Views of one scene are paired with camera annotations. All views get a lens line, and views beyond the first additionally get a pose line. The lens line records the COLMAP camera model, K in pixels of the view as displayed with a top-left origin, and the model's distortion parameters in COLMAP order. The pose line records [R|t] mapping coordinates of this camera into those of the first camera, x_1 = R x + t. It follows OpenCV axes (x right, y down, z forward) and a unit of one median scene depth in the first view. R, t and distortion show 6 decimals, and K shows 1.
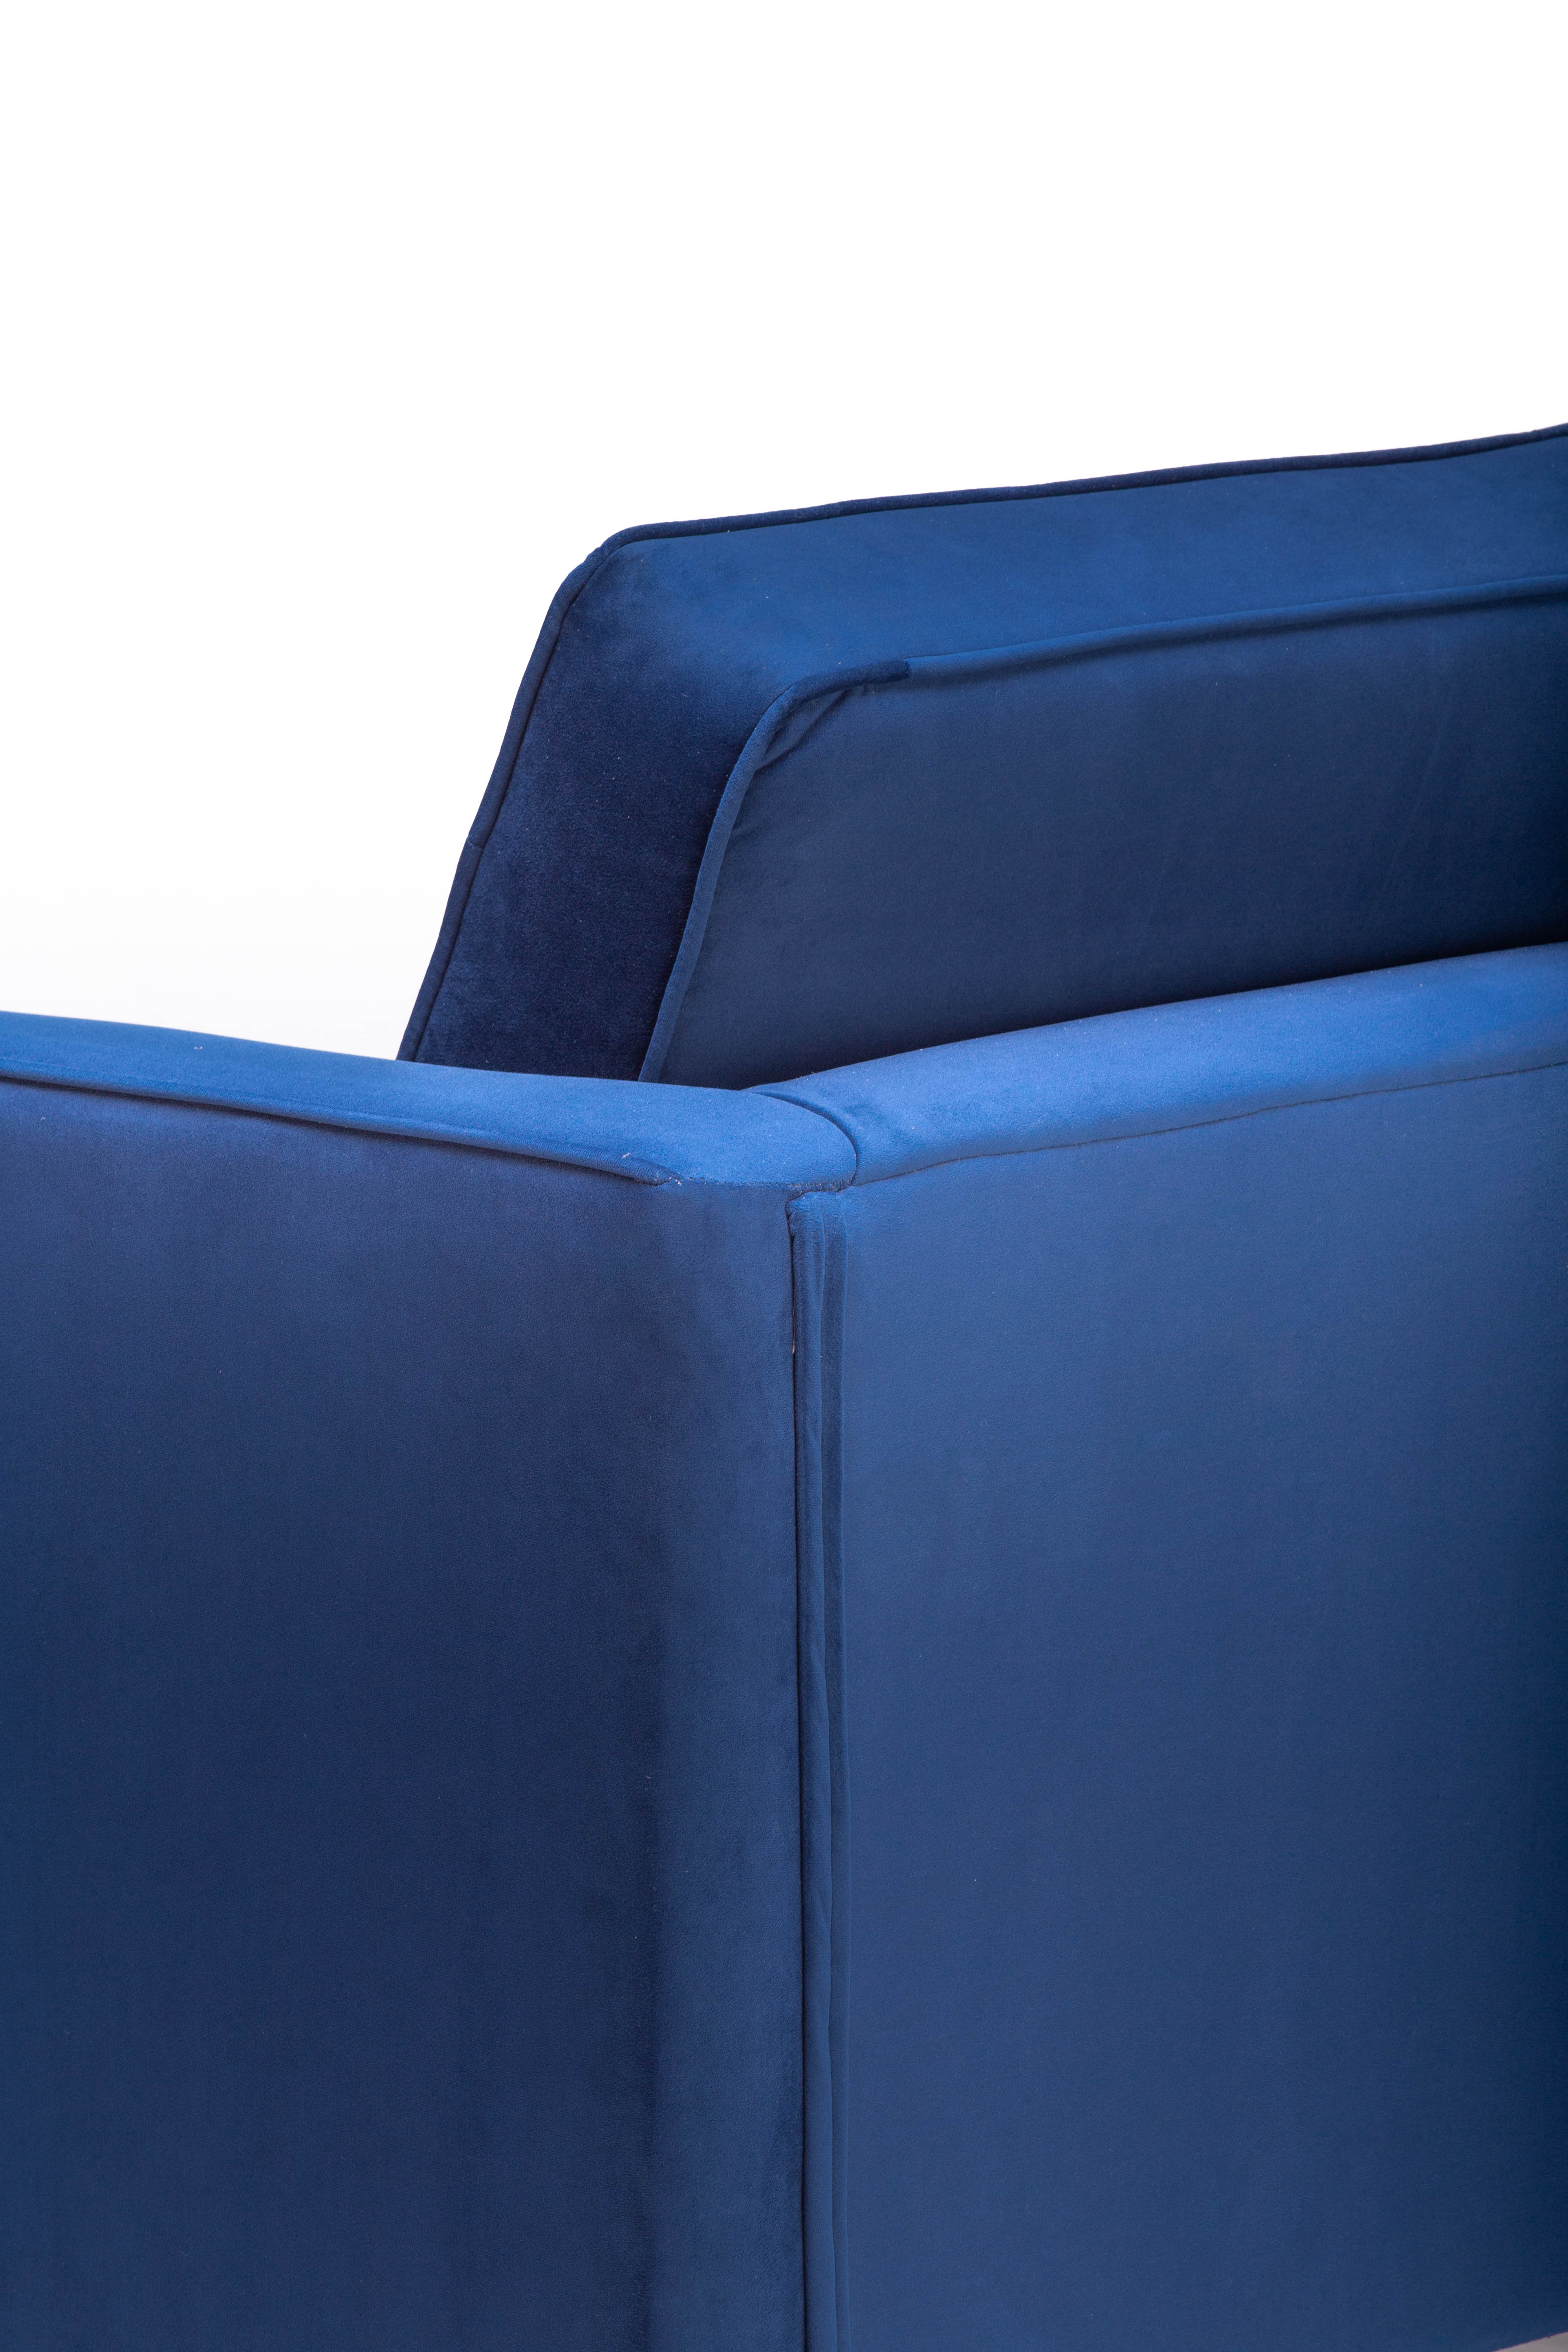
lens RADIAL K [[13521.6, 0, 784.0], [0, 13521.6, 1176.0], [0, 0, 1]] dist [0.957264, 8.318793]
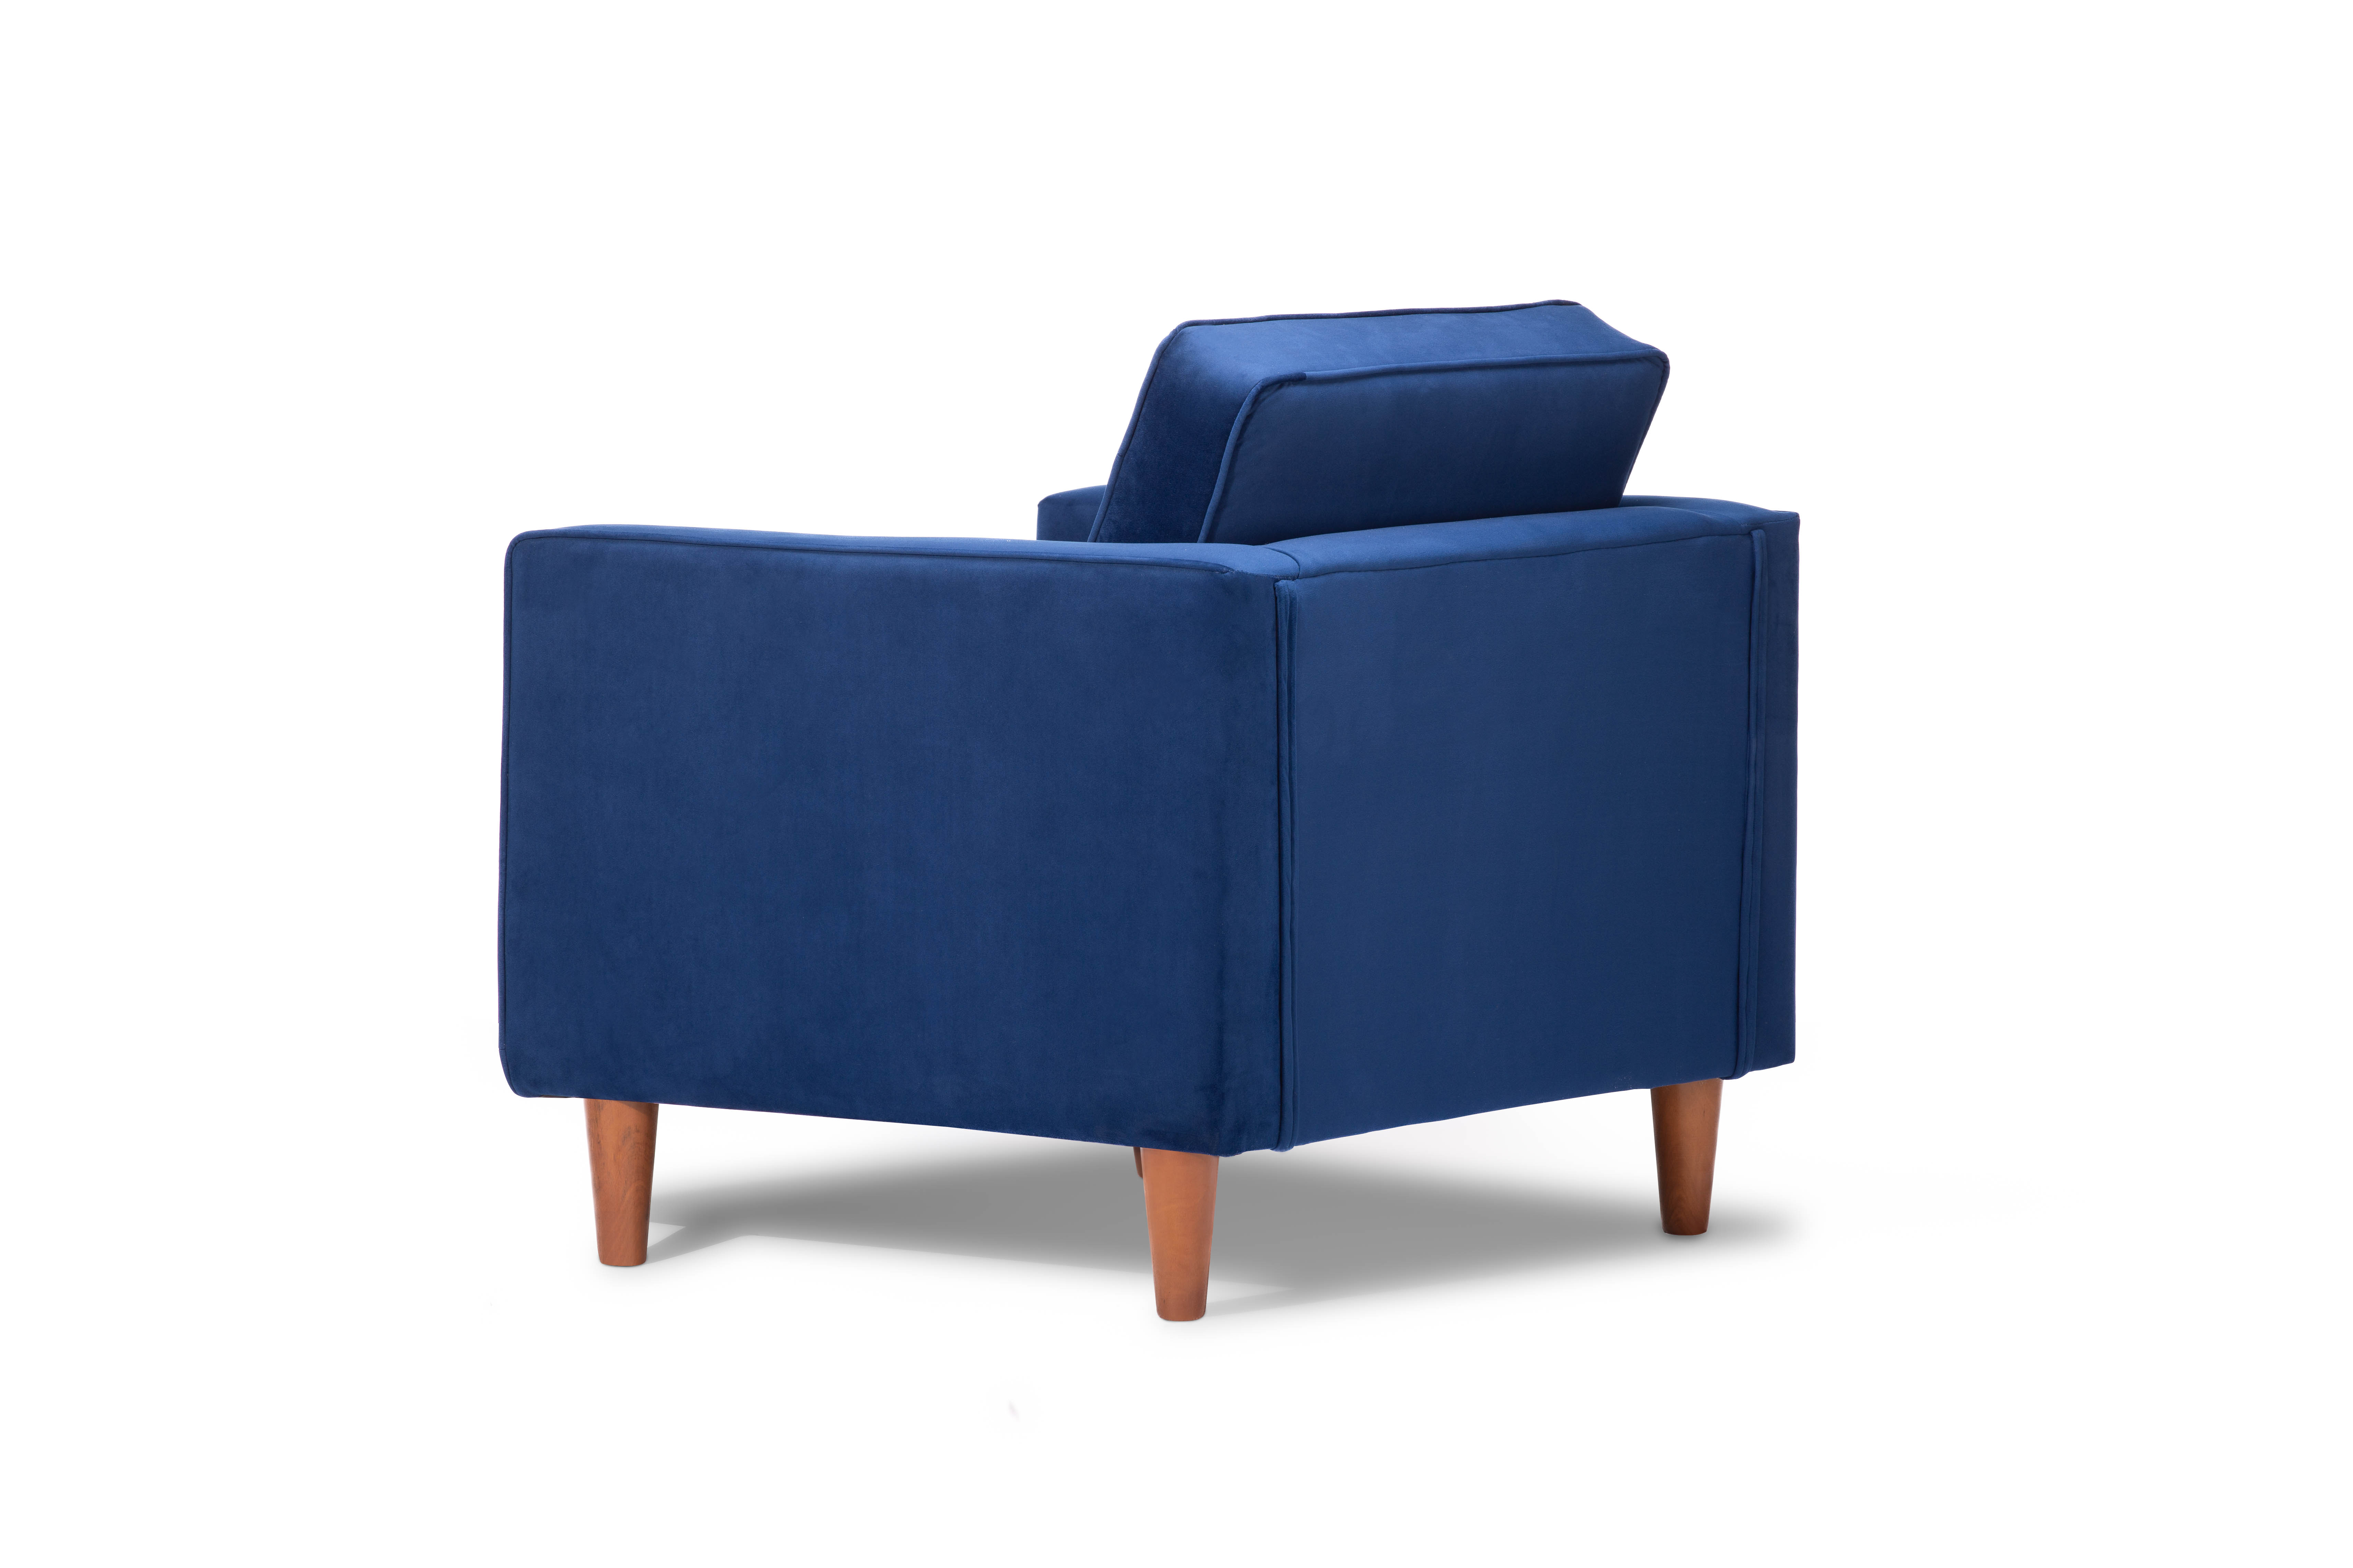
lens RADIAL K [[13526.5, 0, 1176.5], [0, 13526.5, 784.0], [0, 0, 1]] dist [0.957264, 8.318793]
pose [[0.996912, -0.015534, 0.076975, -0.202784], [0.020800, 0.997462, -0.068091, 0.201050], [-0.075722, 0.069482, 0.994705, -1.406600]]
